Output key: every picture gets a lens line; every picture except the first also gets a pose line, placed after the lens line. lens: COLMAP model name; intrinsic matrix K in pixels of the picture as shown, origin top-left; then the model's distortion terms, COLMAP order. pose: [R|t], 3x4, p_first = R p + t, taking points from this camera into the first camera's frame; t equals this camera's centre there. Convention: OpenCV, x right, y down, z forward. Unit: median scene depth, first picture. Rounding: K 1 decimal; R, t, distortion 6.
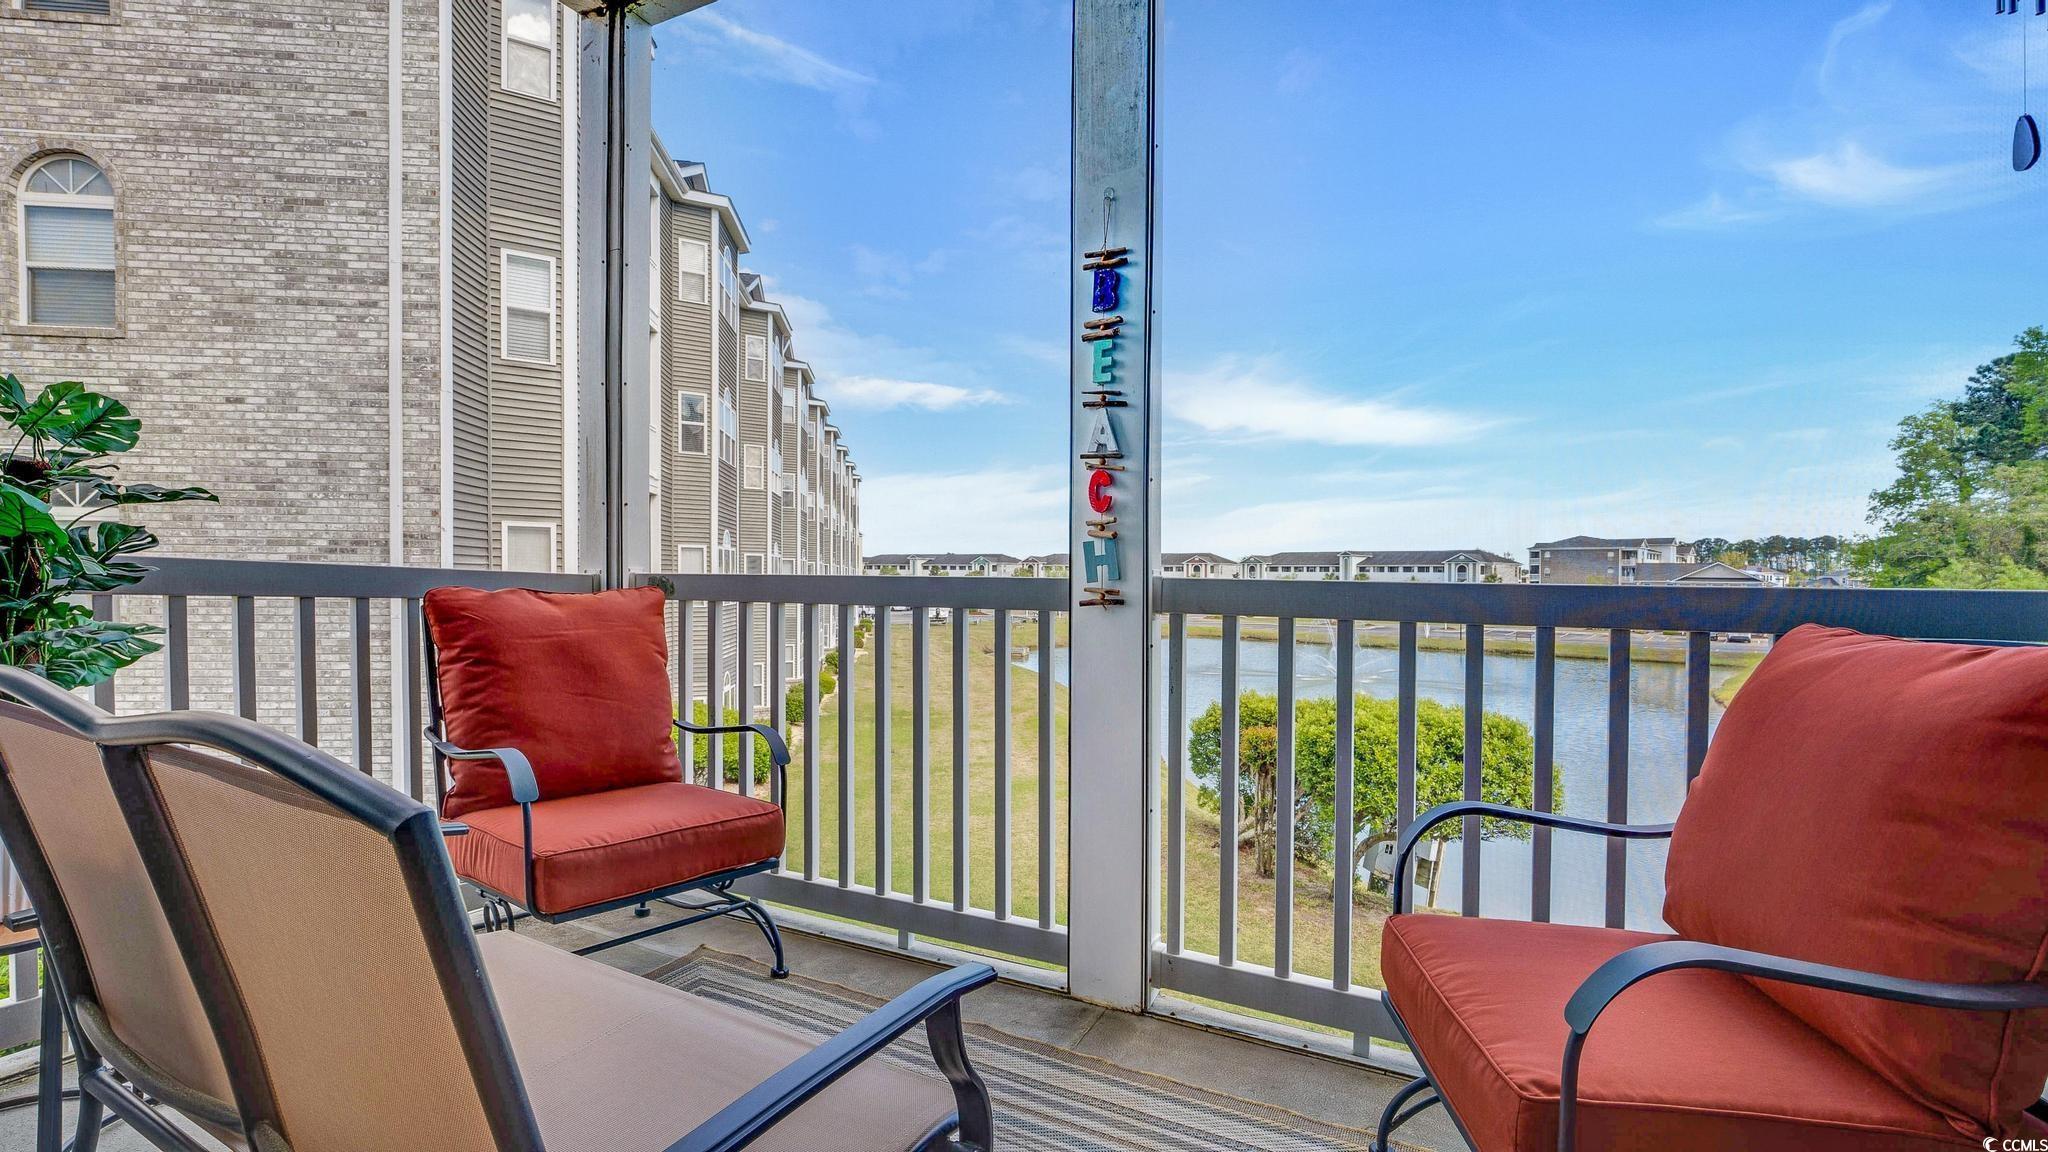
lens RADIAL K [[896.6, 0, 1029.8], [0, 896.6, 584.2], [0, 0, 1]] dist [-0.017403, 0.000899]
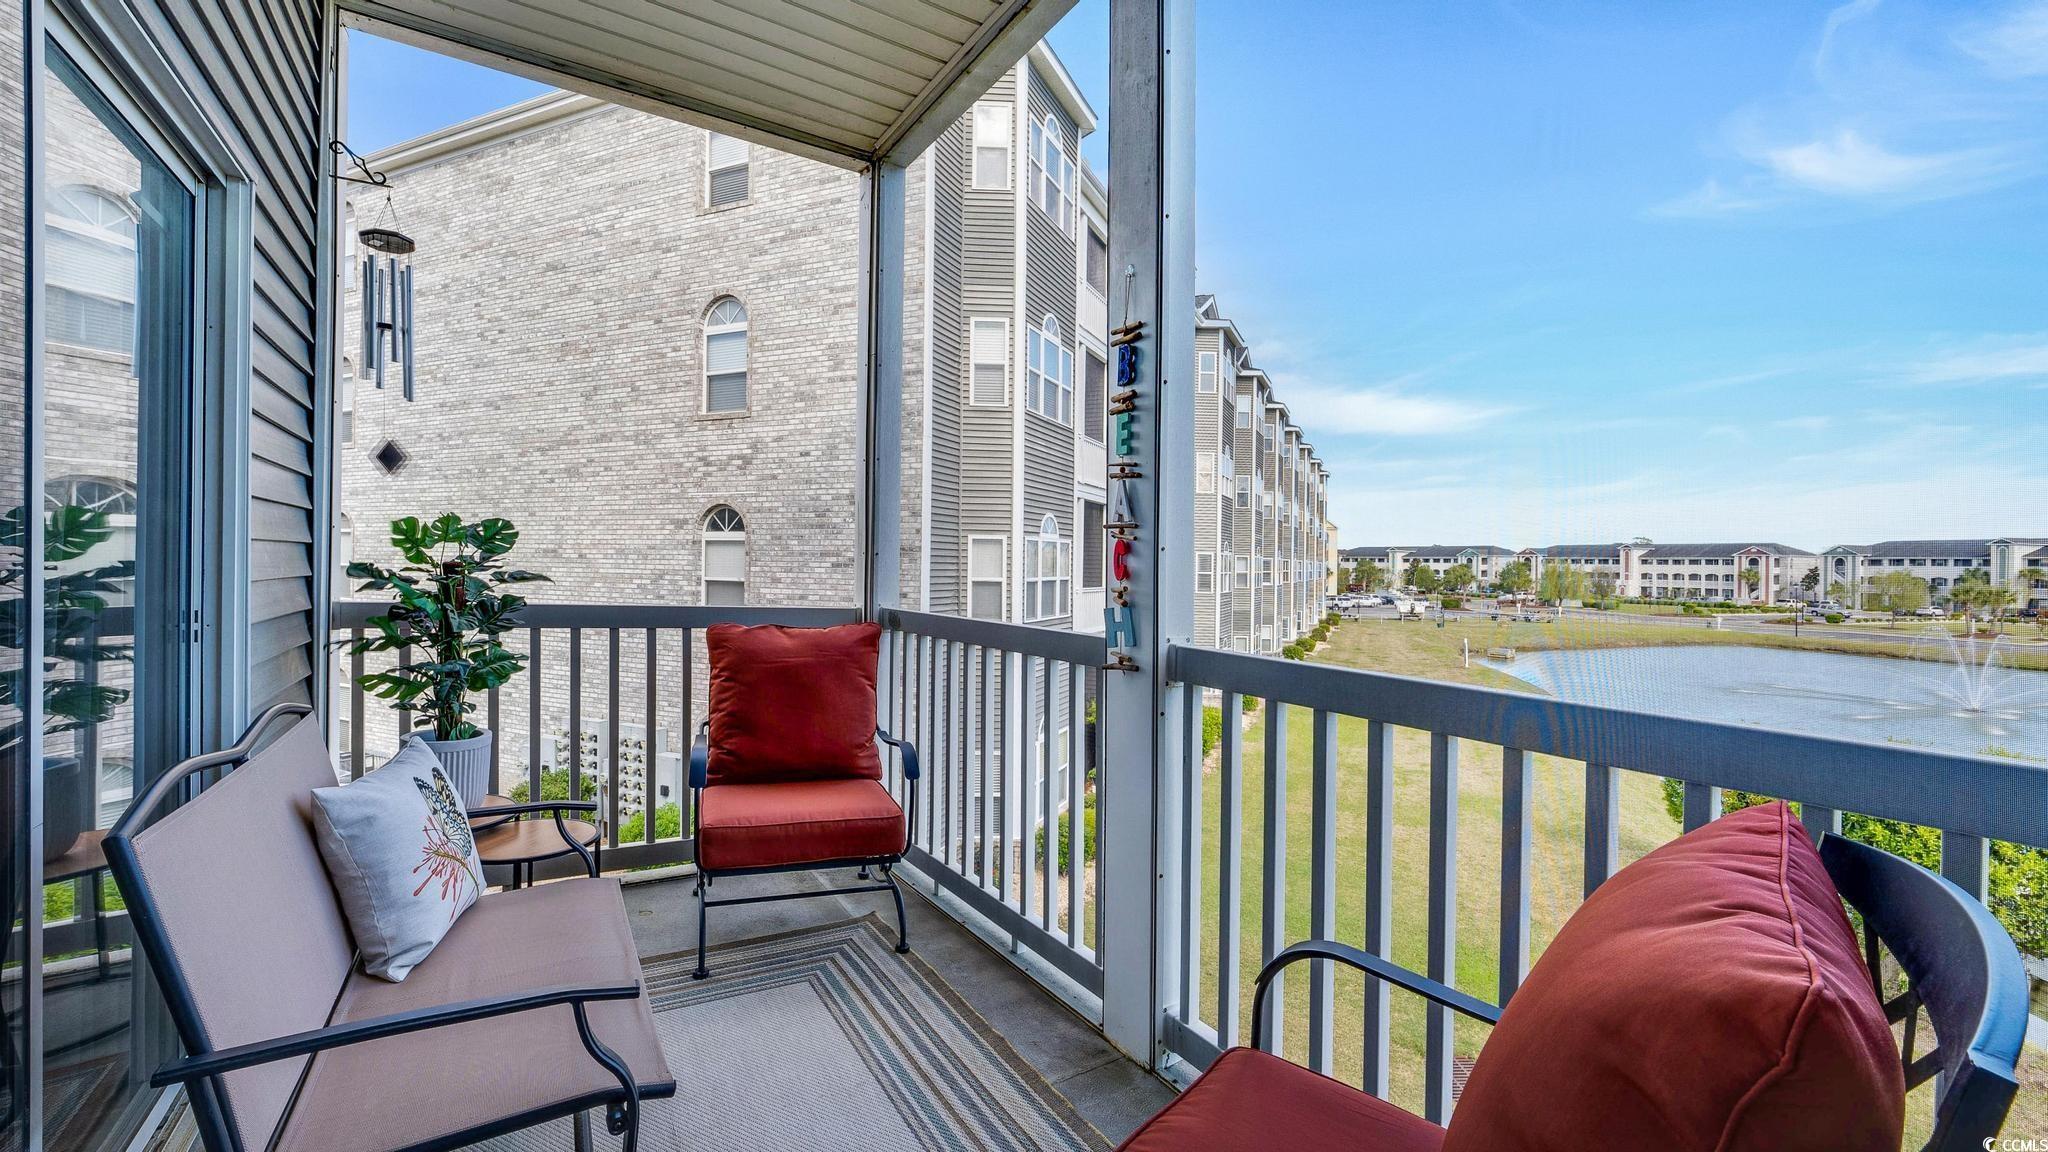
lens RADIAL K [[847.5, 0, 1031.6], [0, 847.5, 583.7], [0, 0, 1]] dist [-0.027764, 0.000014]
pose [[0.855676, 0.013211, -0.517343, 0.117545], [-0.007503, 0.999886, 0.013123, -0.020842], [0.517457, -0.007347, 0.855678, 0.025578]]
